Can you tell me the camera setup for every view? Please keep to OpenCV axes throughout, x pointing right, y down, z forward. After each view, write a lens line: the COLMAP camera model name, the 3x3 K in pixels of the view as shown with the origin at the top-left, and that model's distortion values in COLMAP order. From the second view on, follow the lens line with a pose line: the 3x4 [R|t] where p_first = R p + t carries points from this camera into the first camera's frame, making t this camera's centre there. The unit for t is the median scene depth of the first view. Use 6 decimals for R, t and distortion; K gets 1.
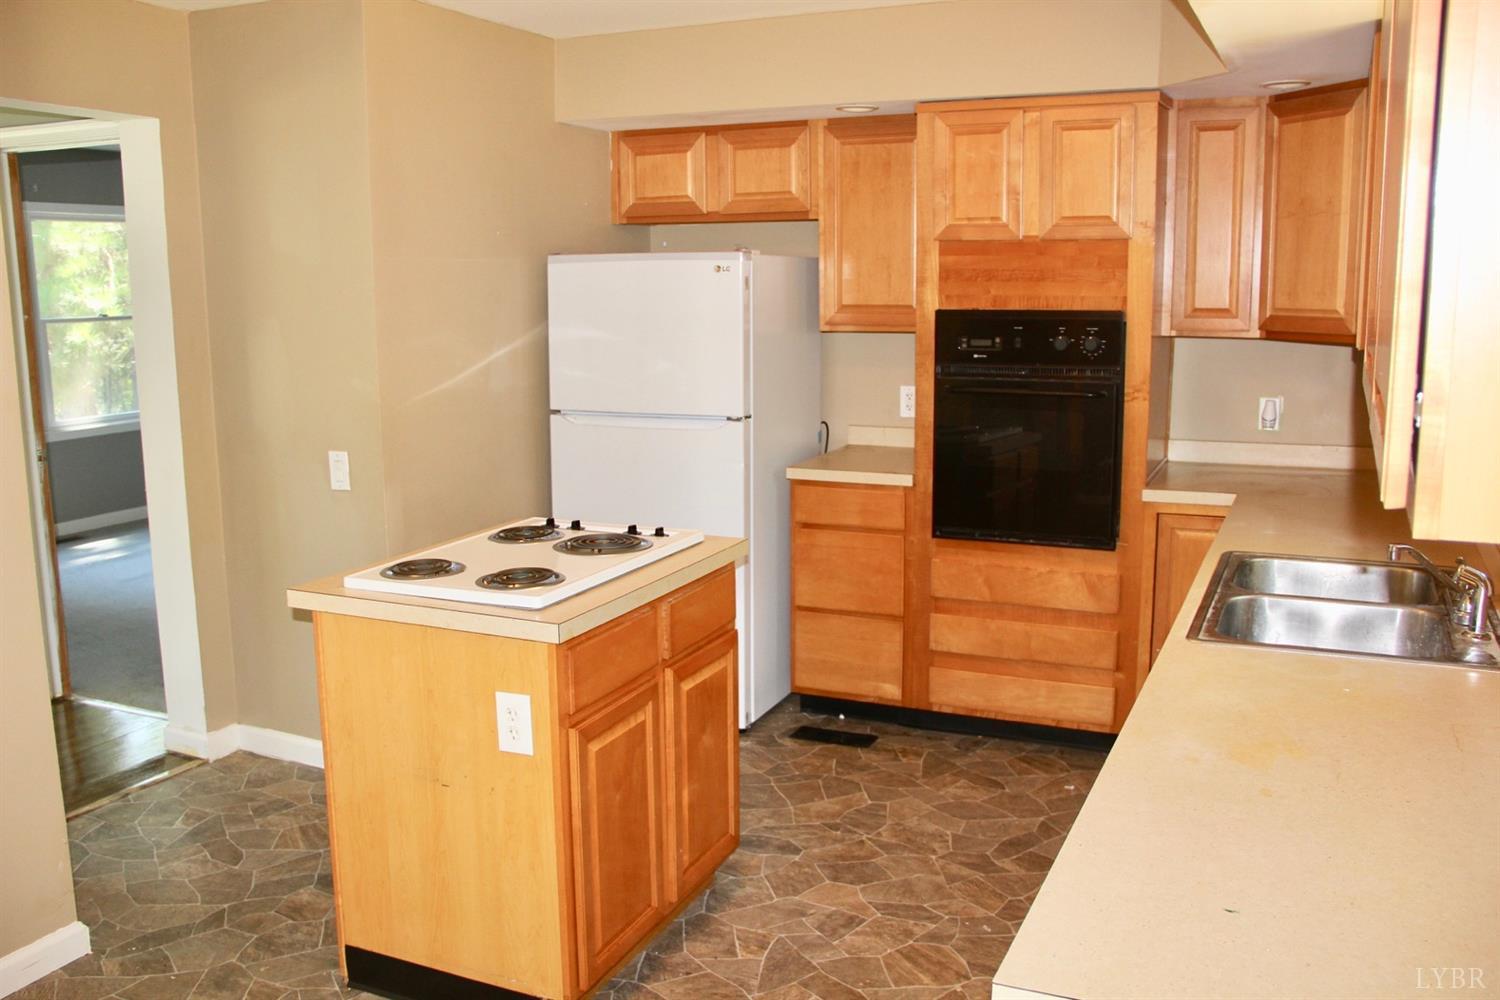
lens RADIAL K [[1297.9, 0, 739.3], [0, 1297.9, 507.0], [0, 0, 1]] dist [-0.155467, 0.132305]
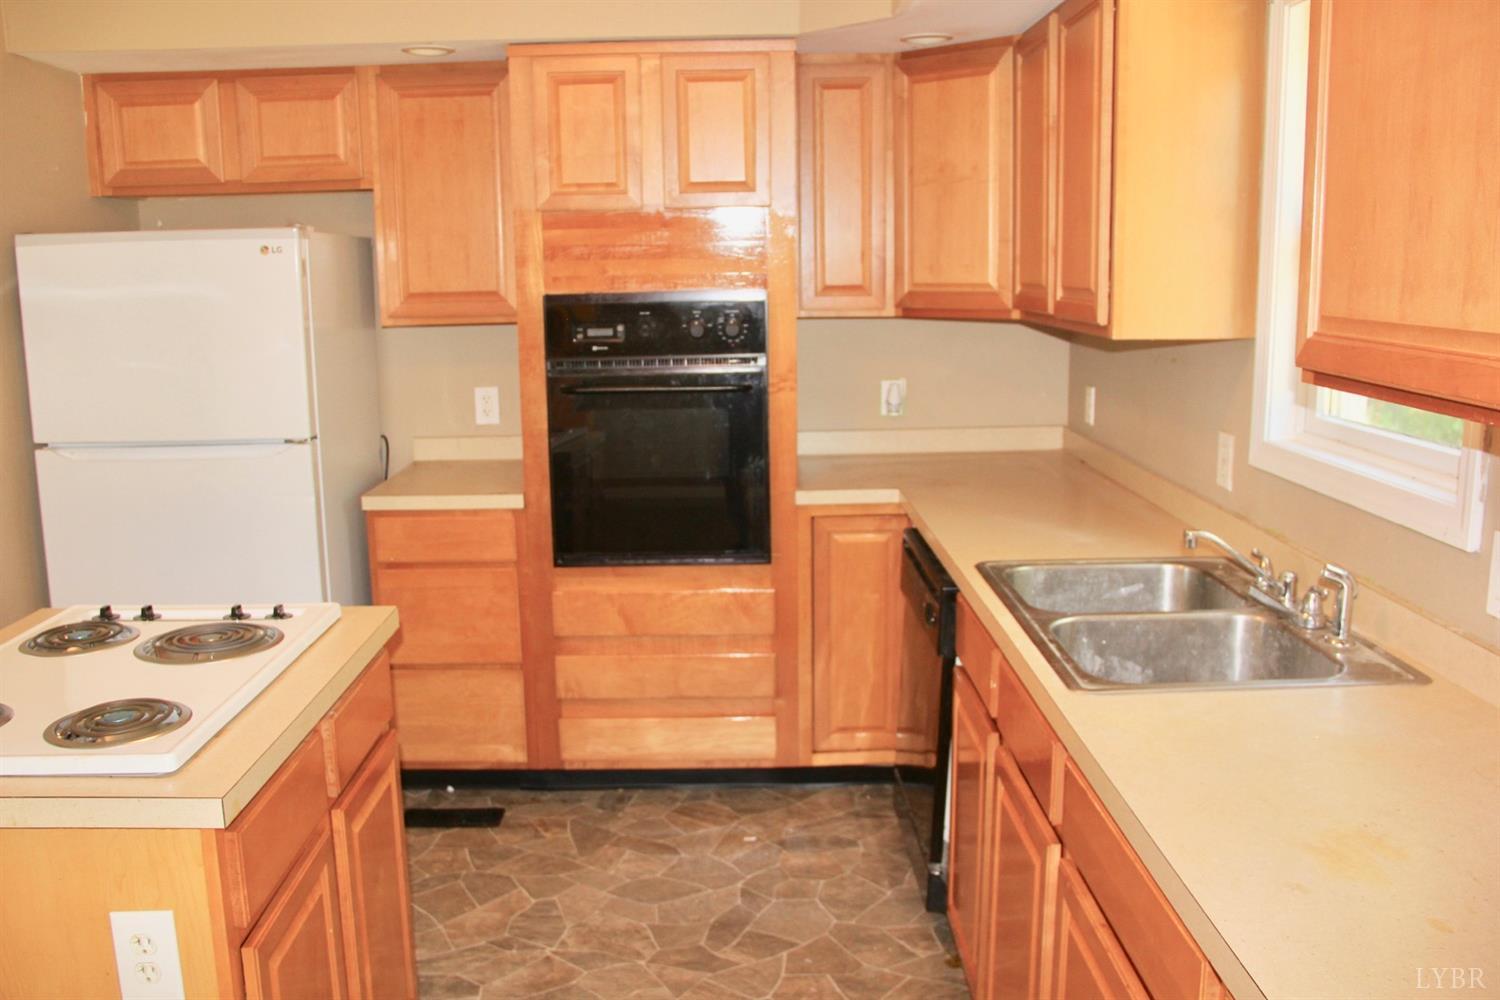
lens RADIAL K [[1297.9, 0, 741.0], [0, 1297.9, 506.4], [0, 0, 1]] dist [-0.155467, 0.132305]
pose [[0.904315, -0.082316, 0.418854, -0.093013], [0.079720, 0.996535, 0.023729, -0.027080], [-0.419356, 0.011932, 0.907743, 0.197678]]
